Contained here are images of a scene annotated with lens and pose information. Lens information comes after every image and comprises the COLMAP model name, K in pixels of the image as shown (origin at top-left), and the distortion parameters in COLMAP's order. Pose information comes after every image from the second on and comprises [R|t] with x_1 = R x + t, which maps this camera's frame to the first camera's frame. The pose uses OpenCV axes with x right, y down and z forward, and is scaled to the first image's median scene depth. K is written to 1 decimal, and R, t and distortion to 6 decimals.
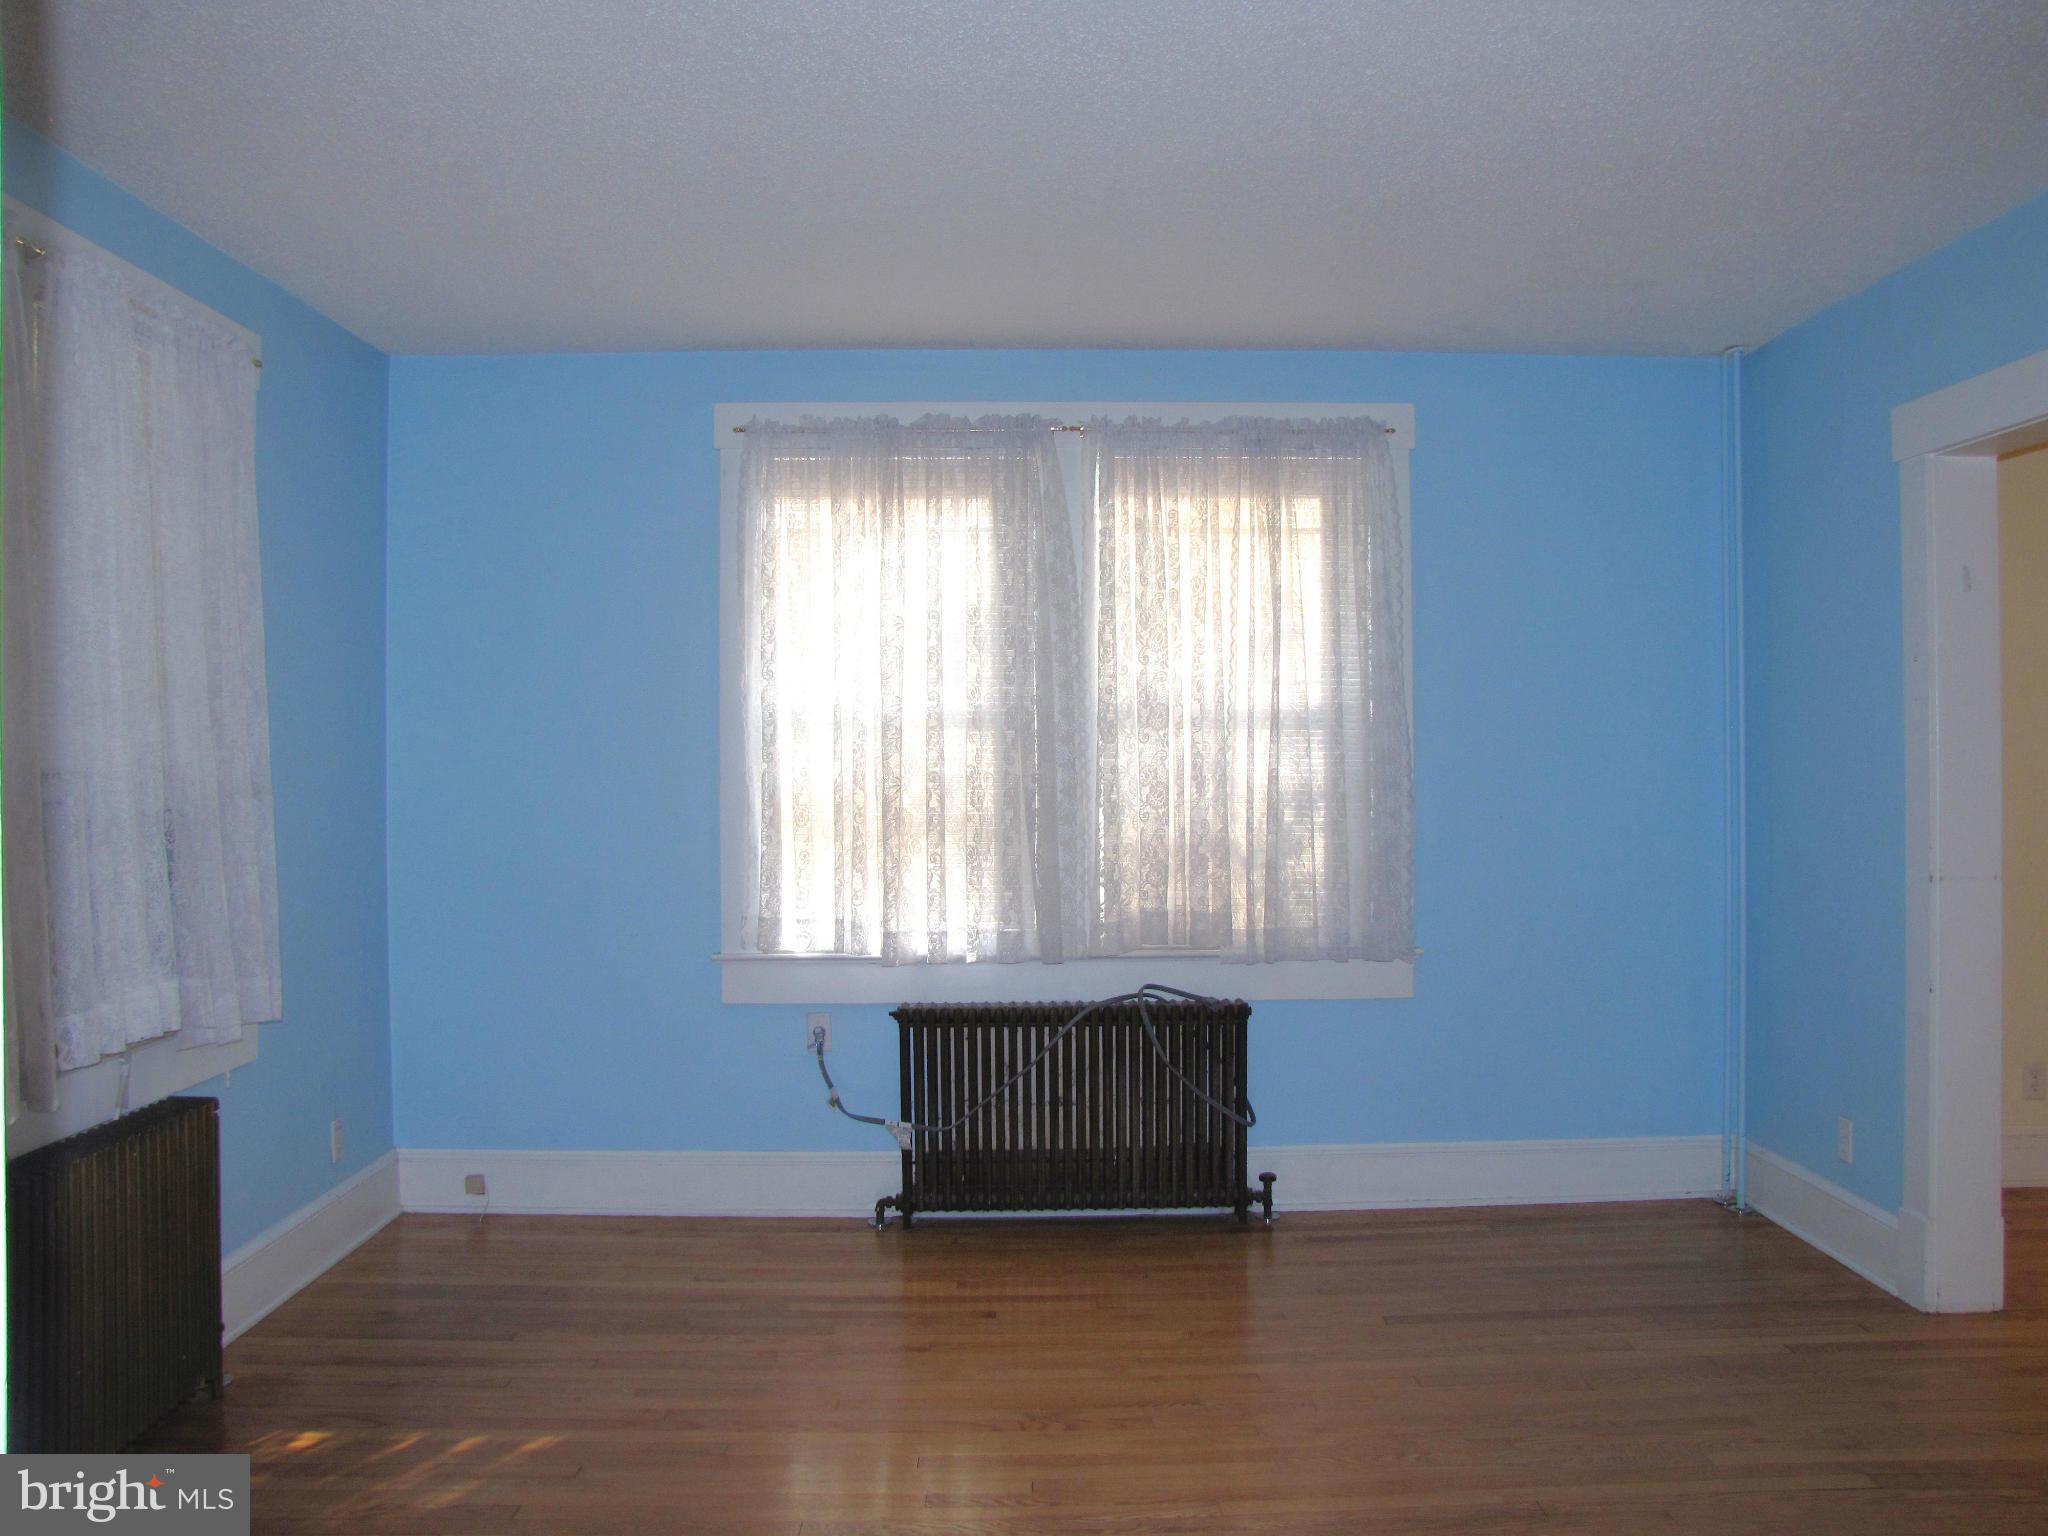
lens RADIAL K [[1741.1, 0, 1031.6], [0, 1741.1, 761.6], [0, 0, 1]] dist [-0.056233, 0.037334]
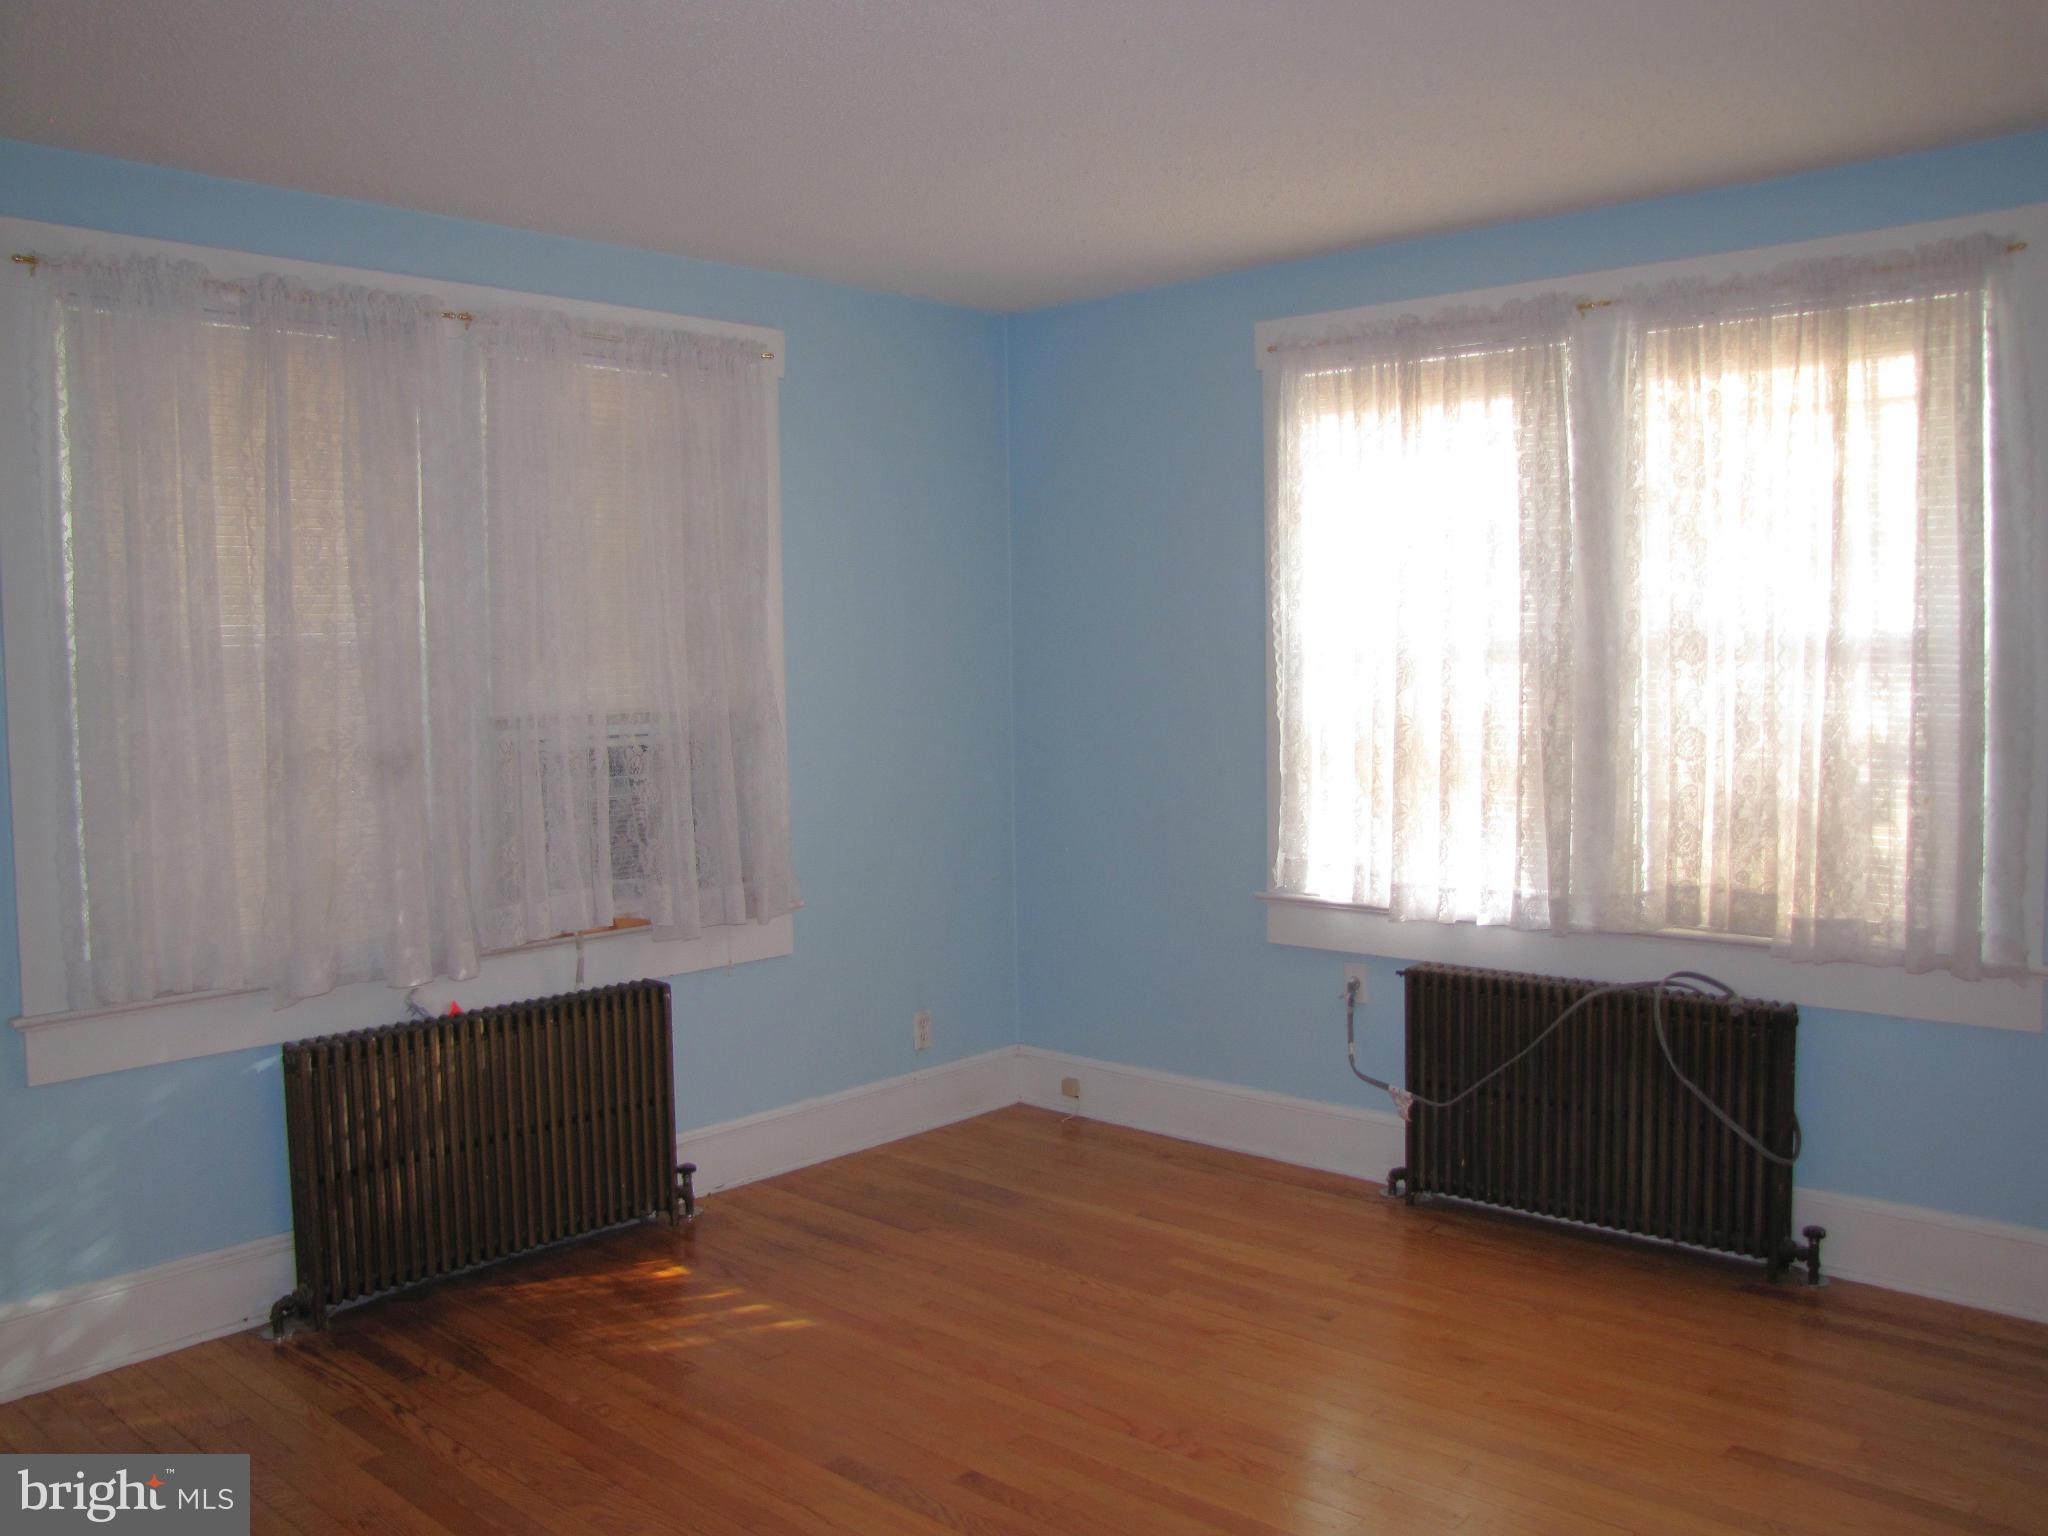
lens RADIAL K [[1741.1, 0, 1026.5], [0, 1741.1, 752.5], [0, 0, 1]] dist [-0.056233, 0.037334]
pose [[0.755271, 0.032817, -0.654590, 0.367542], [0.004544, 0.998460, 0.055299, -0.022838], [0.655396, -0.044740, 0.753959, 0.183861]]
